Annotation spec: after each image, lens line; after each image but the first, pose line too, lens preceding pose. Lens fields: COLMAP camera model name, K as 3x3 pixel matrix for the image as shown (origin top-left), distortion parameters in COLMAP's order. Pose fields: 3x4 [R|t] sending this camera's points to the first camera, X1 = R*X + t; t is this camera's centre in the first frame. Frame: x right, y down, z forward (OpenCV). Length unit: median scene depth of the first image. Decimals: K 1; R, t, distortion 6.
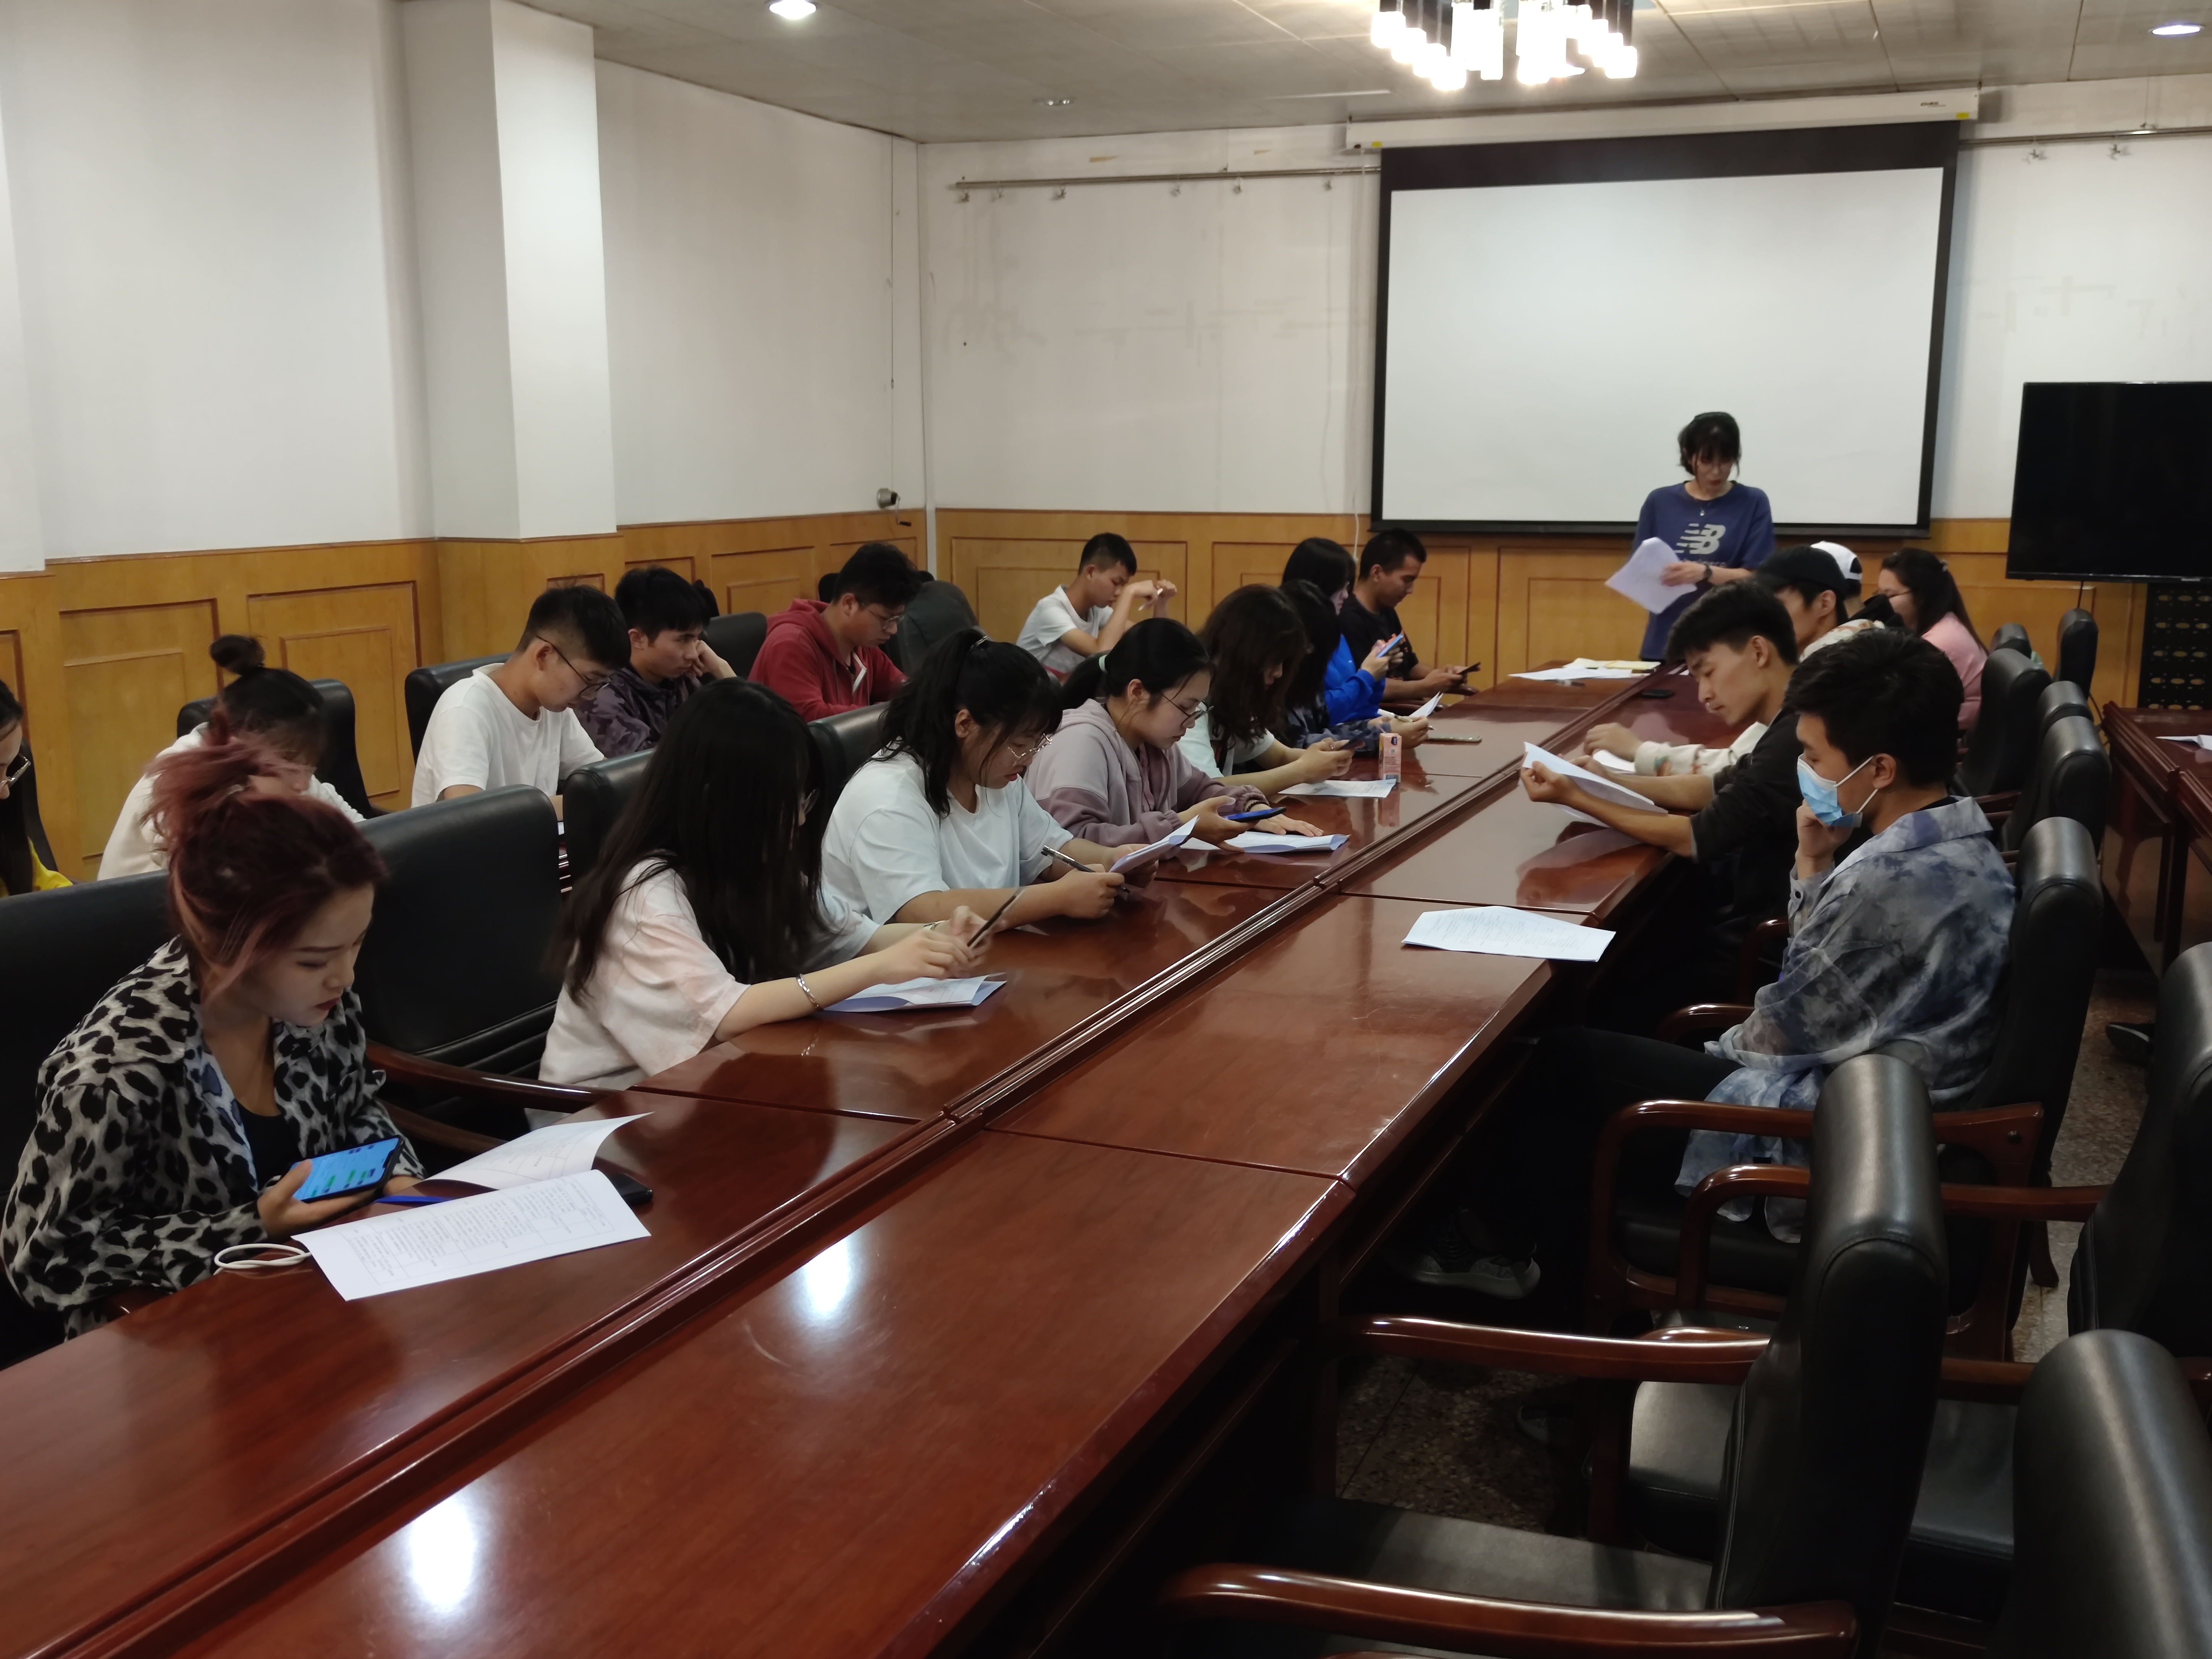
lens RADIAL K [[2165.0, 0, 1105.8], [0, 2165.0, 835.4], [0, 0, 1]] dist [0.041730, 0.000000]
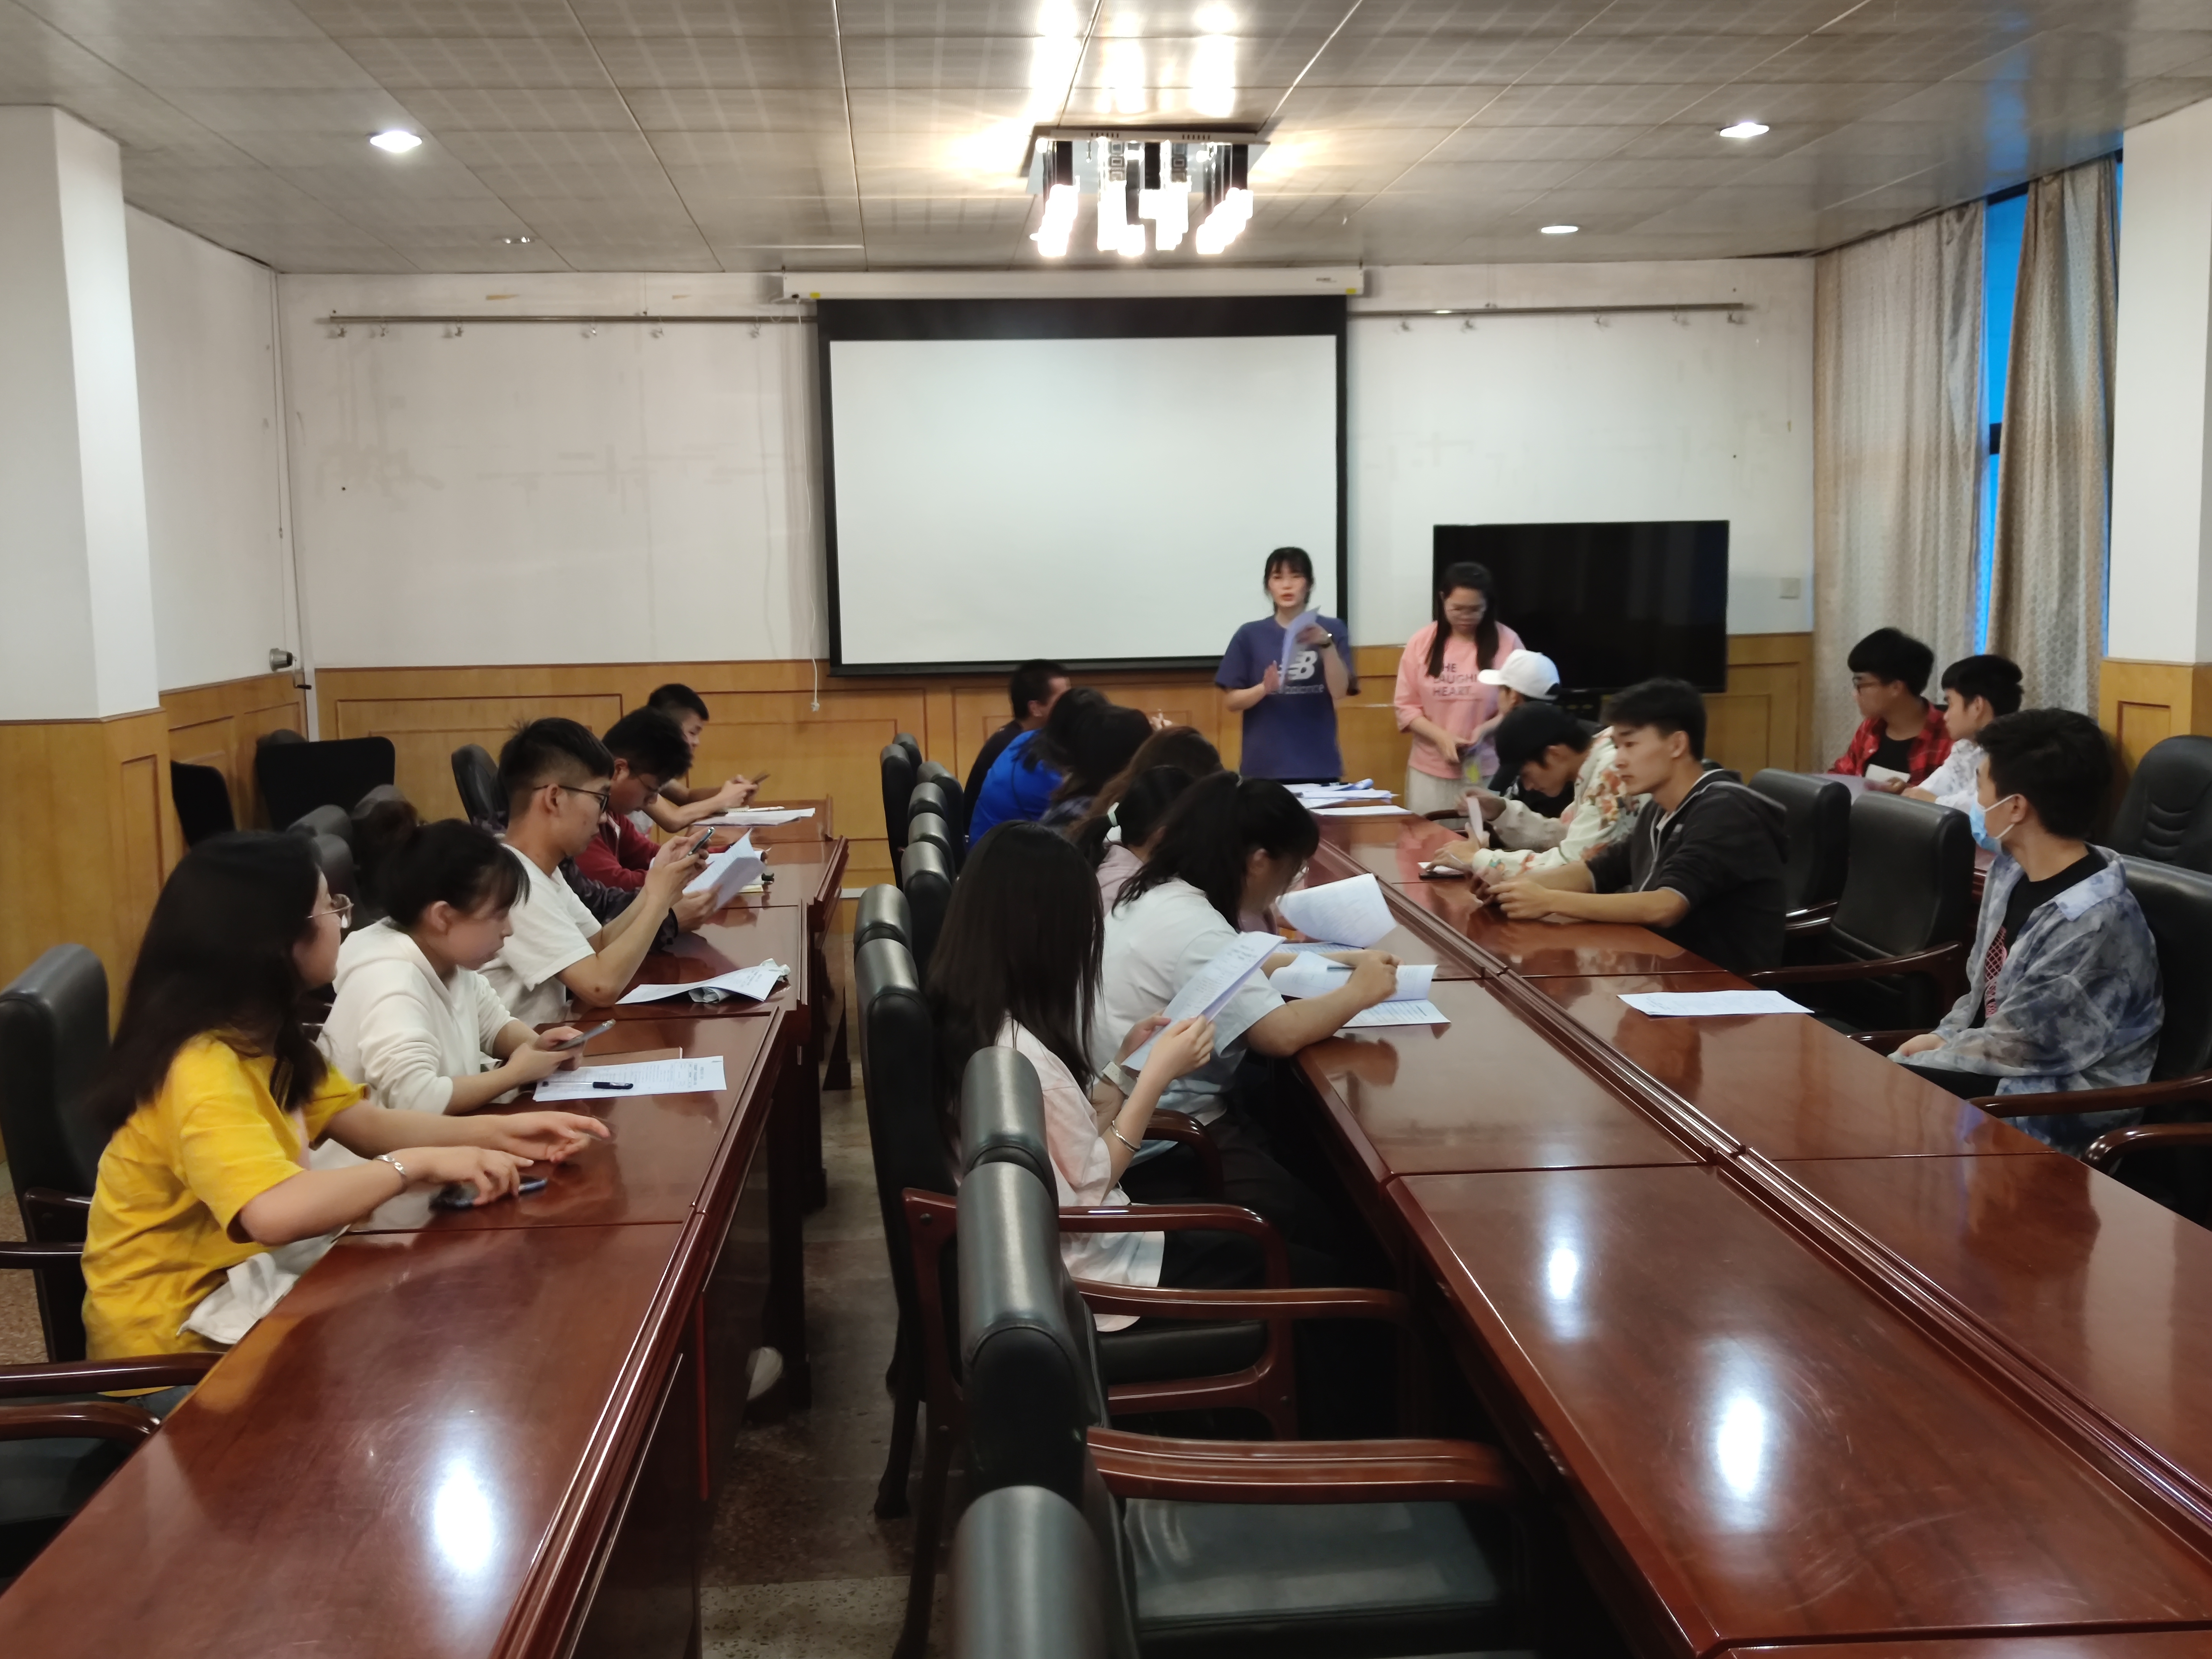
lens RADIAL K [[2284.7, 0, 1104.6], [0, 2284.7, 822.8], [0, 0, 1]] dist [0.074793, 0.000000]
pose [[0.912499, -0.063815, 0.404071, -0.192008], [0.093929, 0.994052, -0.055126, -0.004095], [-0.398150, 0.088256, 0.913065, -0.000589]]
